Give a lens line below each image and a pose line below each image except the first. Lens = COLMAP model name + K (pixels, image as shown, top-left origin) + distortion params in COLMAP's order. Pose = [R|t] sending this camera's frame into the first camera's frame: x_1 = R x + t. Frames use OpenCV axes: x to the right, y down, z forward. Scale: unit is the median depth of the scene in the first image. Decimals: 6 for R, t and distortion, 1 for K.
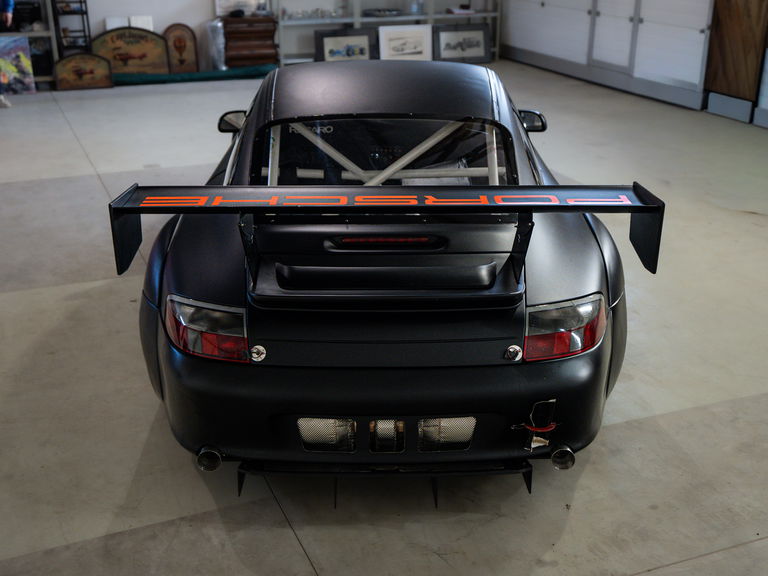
lens RADIAL K [[826.1, 0, 387.8], [0, 826.1, 288.0], [0, 0, 1]] dist [0.080306, 0.000000]
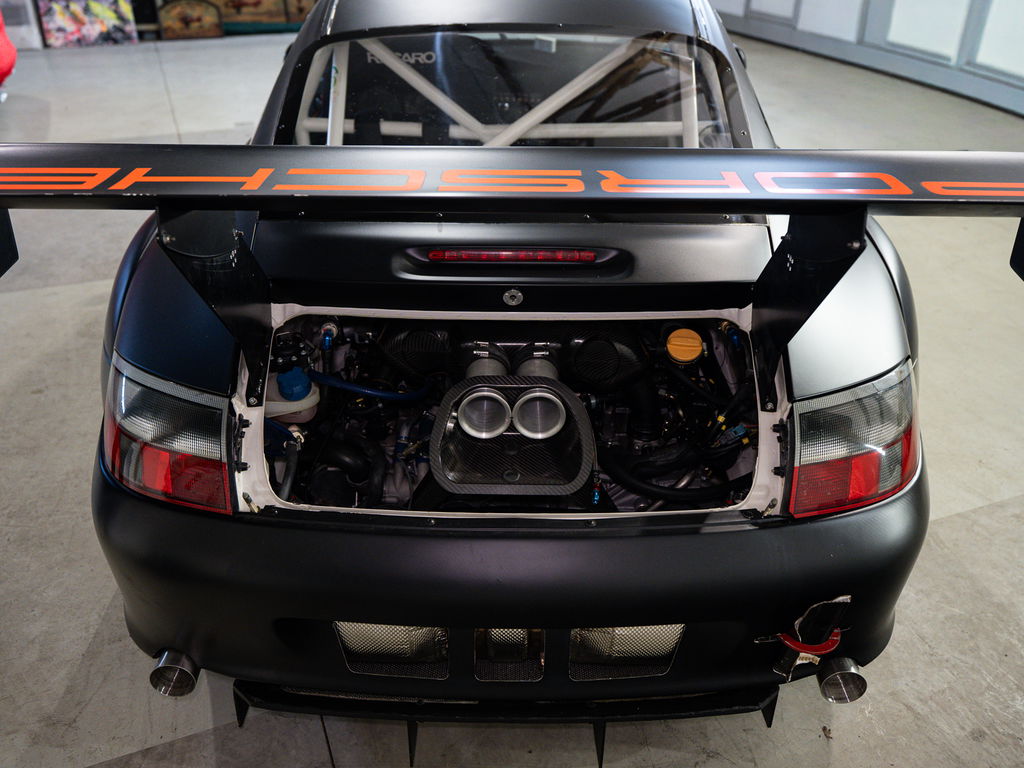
lens RADIAL K [[831.5, 0, 513.6], [0, 831.5, 379.7], [0, 0, 1]] dist [0.001290, 0.024535]
pose [[0.999895, 0.011913, -0.008300, 0.003248], [-0.010580, 0.989308, 0.145454, -0.056476], [0.009944, -0.145351, 0.989330, 0.470464]]
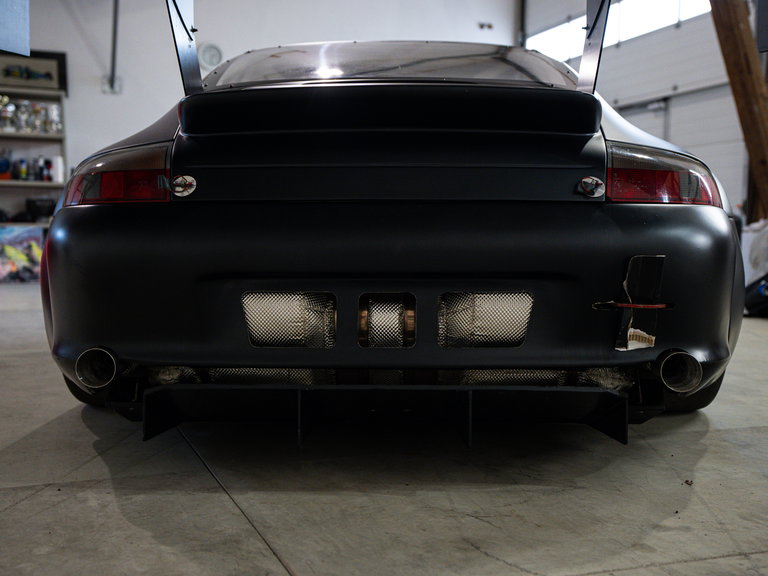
lens RADIAL K [[866.0, 0, 382.5], [0, 866.0, 292.2], [0, 0, 1]] dist [0.074465, 0.000000]
pose [[0.999547, 0.004812, -0.029719, 0.013033], [-0.012316, 0.966121, -0.257796, 0.289997], [0.027471, 0.258045, 0.965742, 0.340974]]
